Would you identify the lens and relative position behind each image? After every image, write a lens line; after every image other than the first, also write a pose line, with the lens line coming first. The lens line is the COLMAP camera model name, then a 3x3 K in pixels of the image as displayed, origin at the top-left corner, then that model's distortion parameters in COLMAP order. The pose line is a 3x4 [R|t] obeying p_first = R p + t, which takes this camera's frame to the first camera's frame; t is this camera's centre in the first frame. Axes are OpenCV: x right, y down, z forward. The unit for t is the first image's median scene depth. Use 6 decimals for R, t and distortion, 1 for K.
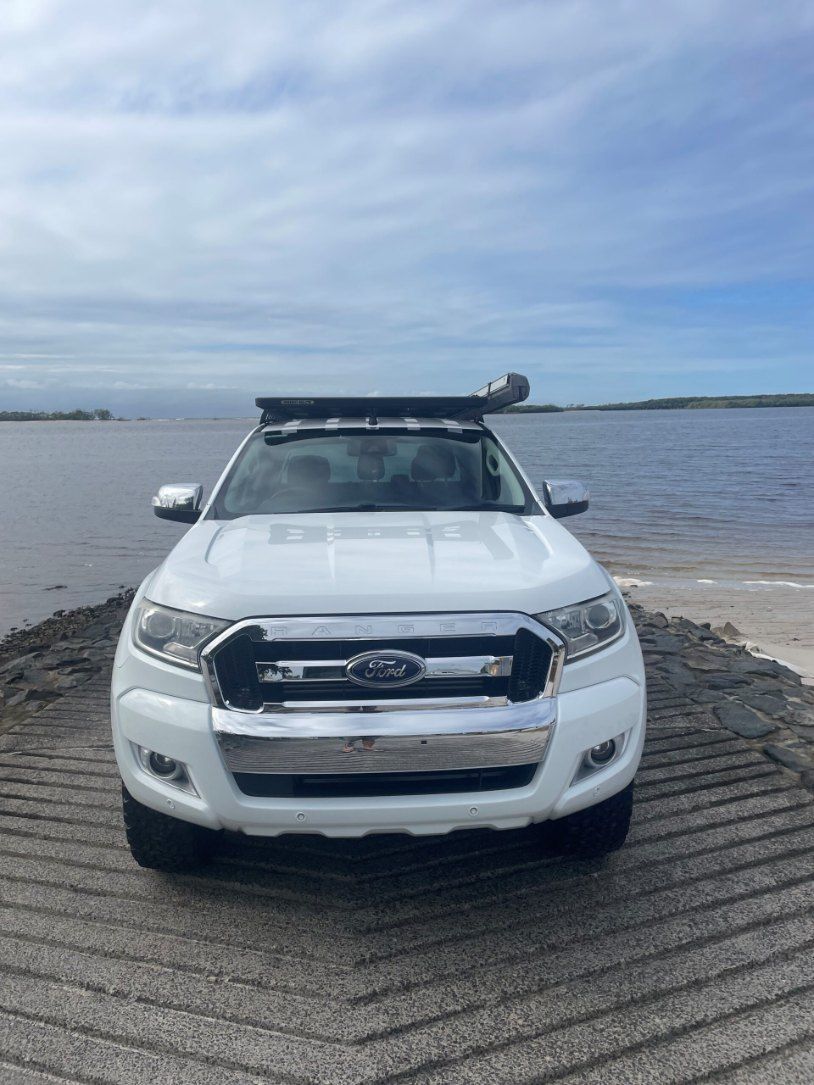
lens RADIAL K [[828.3, 0, 407.3], [0, 828.3, 542.0], [0, 0, 1]] dist [0.071696, -0.093053]
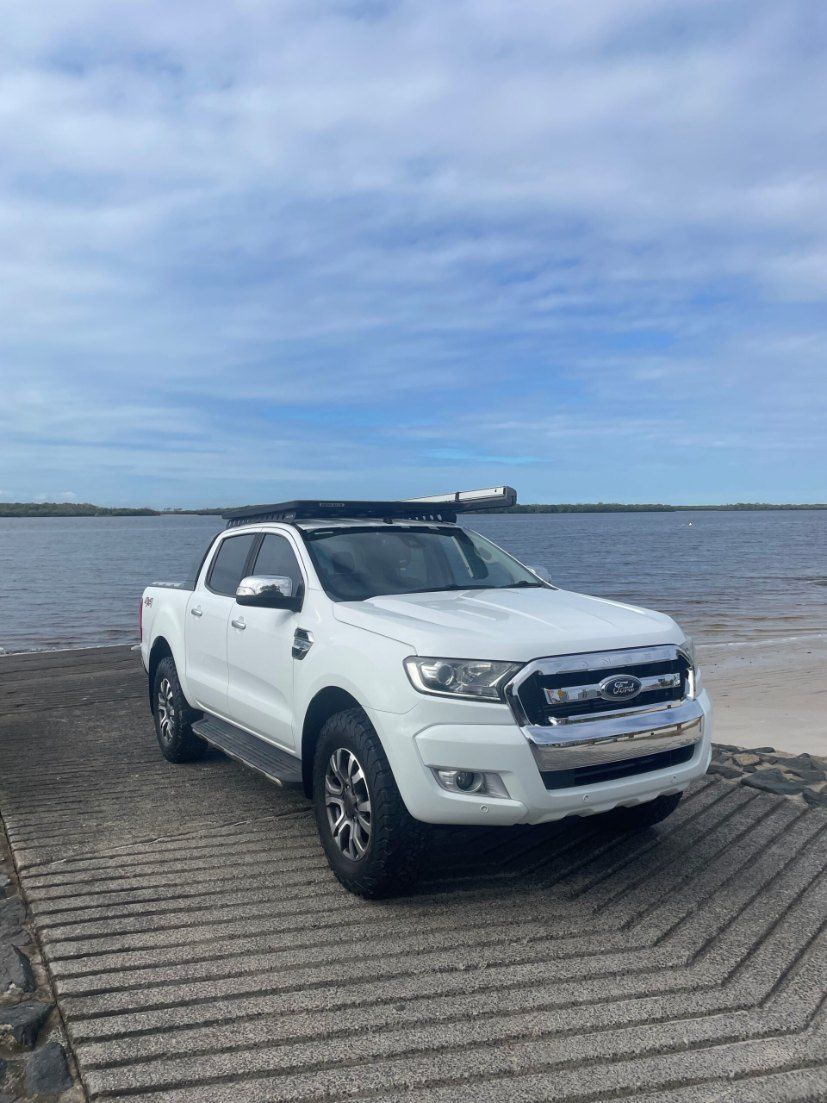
lens RADIAL K [[842.1, 0, 413.8], [0, 842.1, 551.0], [0, 0, 1]] dist [0.071696, -0.093053]
pose [[0.878757, -0.006621, 0.477224, -0.661336], [0.061067, 0.993245, -0.098668, 0.024530], [-0.473347, 0.115848, 0.873225, -0.097210]]
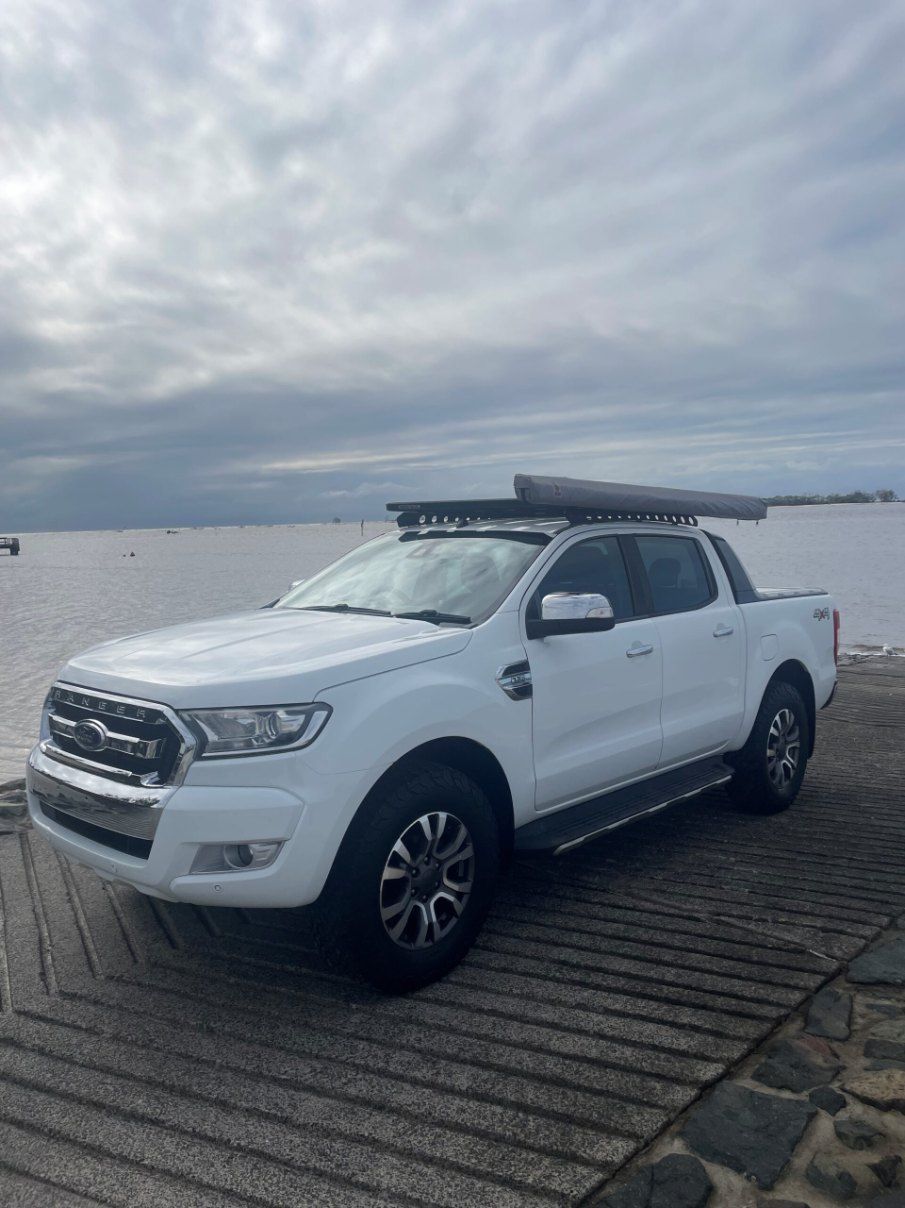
lens RADIAL K [[922.2, 0, 452.8], [0, 922.2, 603.5], [0, 0, 1]] dist [0.071696, -0.093053]
pose [[0.701618, 0.058558, -0.710143, 0.825589], [-0.084871, 0.996390, -0.001691, -0.053182], [0.707480, 0.061457, 0.704056, 0.244939]]
